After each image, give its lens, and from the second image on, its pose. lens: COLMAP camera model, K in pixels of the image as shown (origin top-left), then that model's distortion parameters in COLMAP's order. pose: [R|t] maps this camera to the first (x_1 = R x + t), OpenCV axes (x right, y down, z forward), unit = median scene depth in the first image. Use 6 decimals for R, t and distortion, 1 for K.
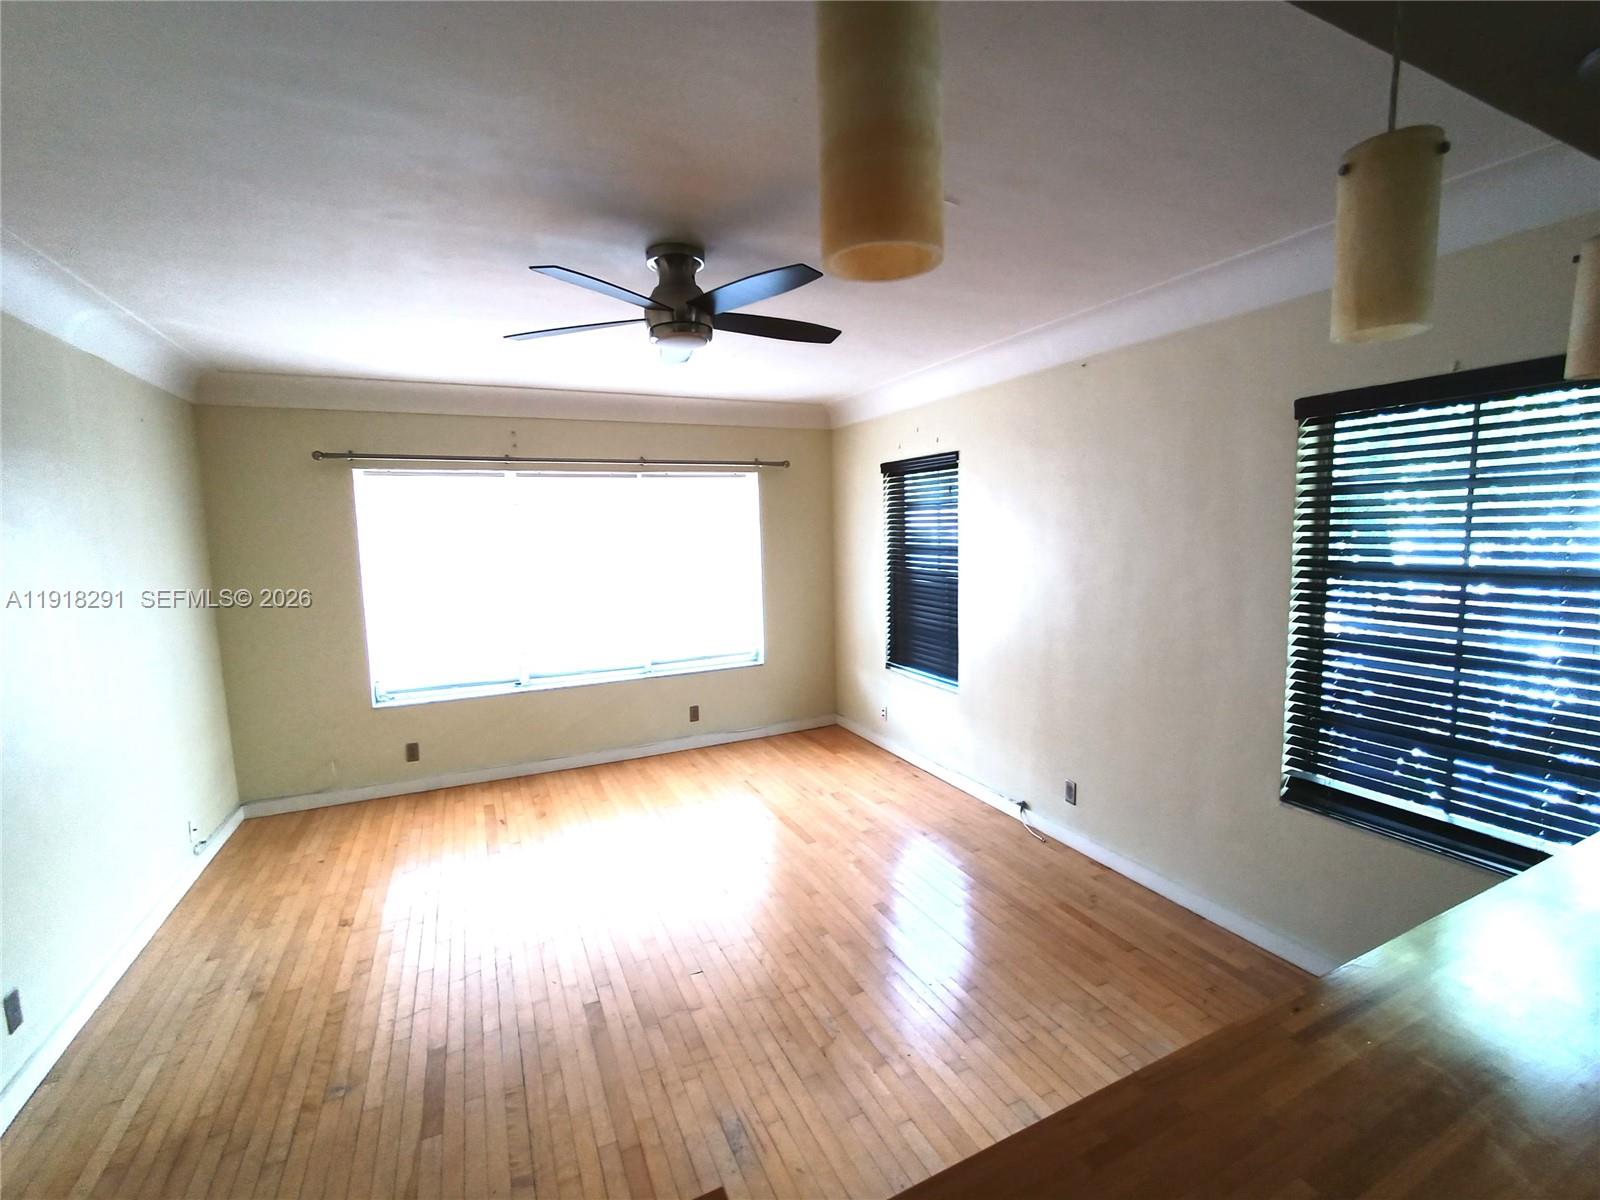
lens RADIAL K [[704.9, 0, 800.0], [0, 704.9, 600.0], [0, 0, 1]] dist [-0.030671, 0.000443]
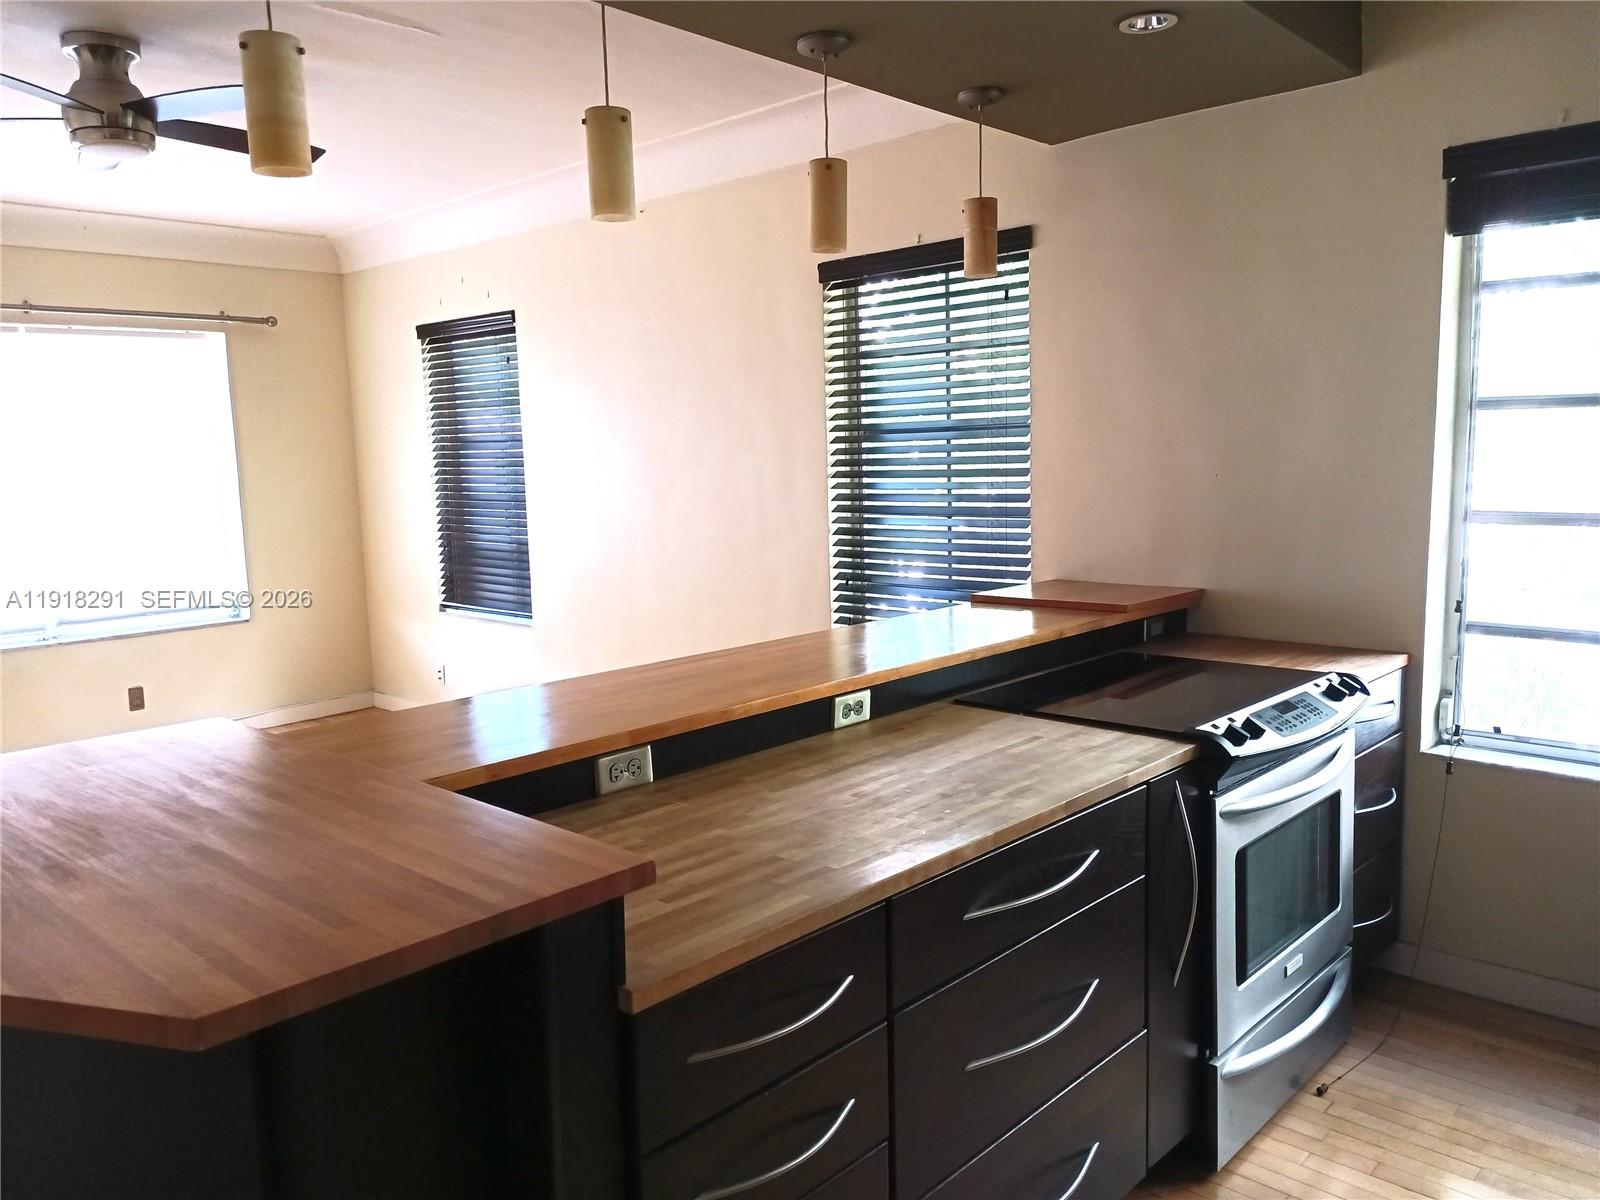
lens RADIAL K [[1227.8, 0, 800.0], [0, 1227.8, 600.0], [0, 0, 1]] dist [0.068333, -0.006788]
pose [[0.932201, -0.046433, 0.358950, 0.024666], [0.043227, 0.998921, 0.016957, 0.164147], [-0.359351, -0.000291, 0.933203, -0.648297]]
